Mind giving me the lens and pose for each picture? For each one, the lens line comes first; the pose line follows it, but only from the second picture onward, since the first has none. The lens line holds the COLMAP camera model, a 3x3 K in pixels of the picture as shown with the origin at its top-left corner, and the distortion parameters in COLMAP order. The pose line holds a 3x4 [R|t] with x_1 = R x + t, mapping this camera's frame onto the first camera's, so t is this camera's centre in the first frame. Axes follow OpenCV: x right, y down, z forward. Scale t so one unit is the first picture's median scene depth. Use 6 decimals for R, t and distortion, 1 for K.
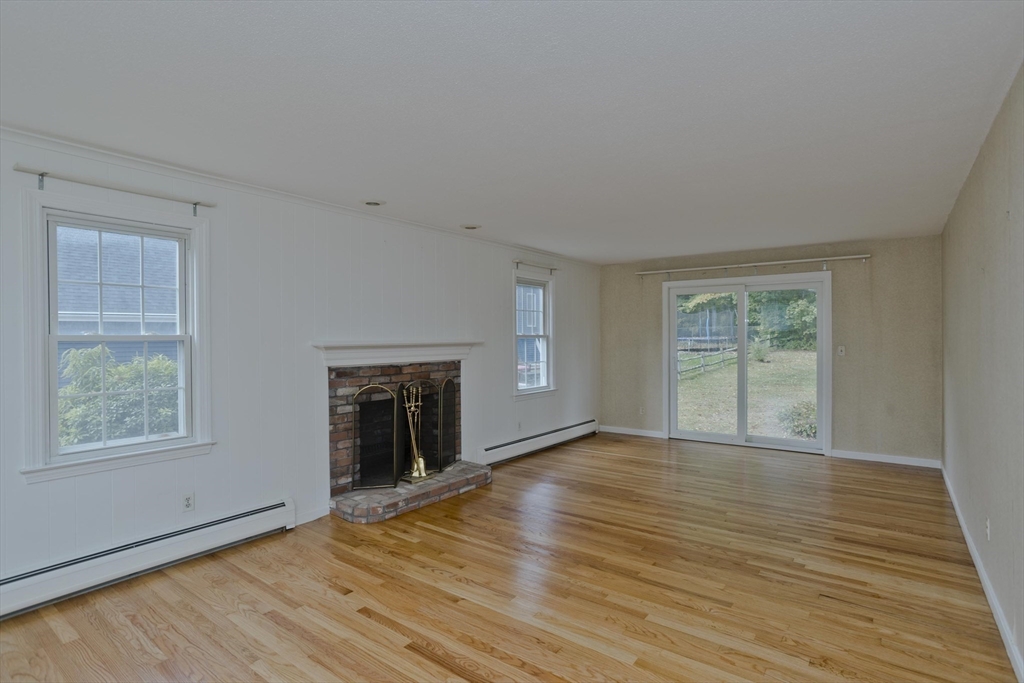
lens RADIAL K [[521.3, 0, 514.0], [0, 521.3, 330.1], [0, 0, 1]] dist [-0.046934, 0.036649]
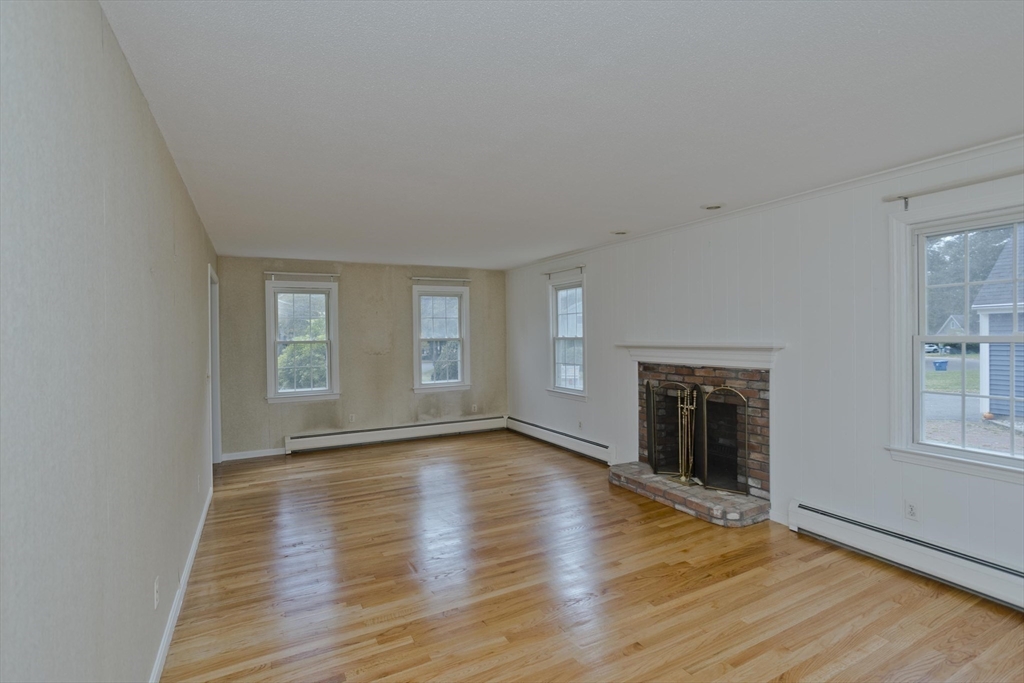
lens RADIAL K [[488.4, 0, 512.8], [0, 488.4, 338.8], [0, 0, 1]] dist [-0.062926, 0.042771]
pose [[-0.424933, 0.000678, -0.905224, 0.792854], [0.009715, 0.999946, -0.003812, 0.013670], [0.905173, -0.010414, -0.424917, 1.101858]]
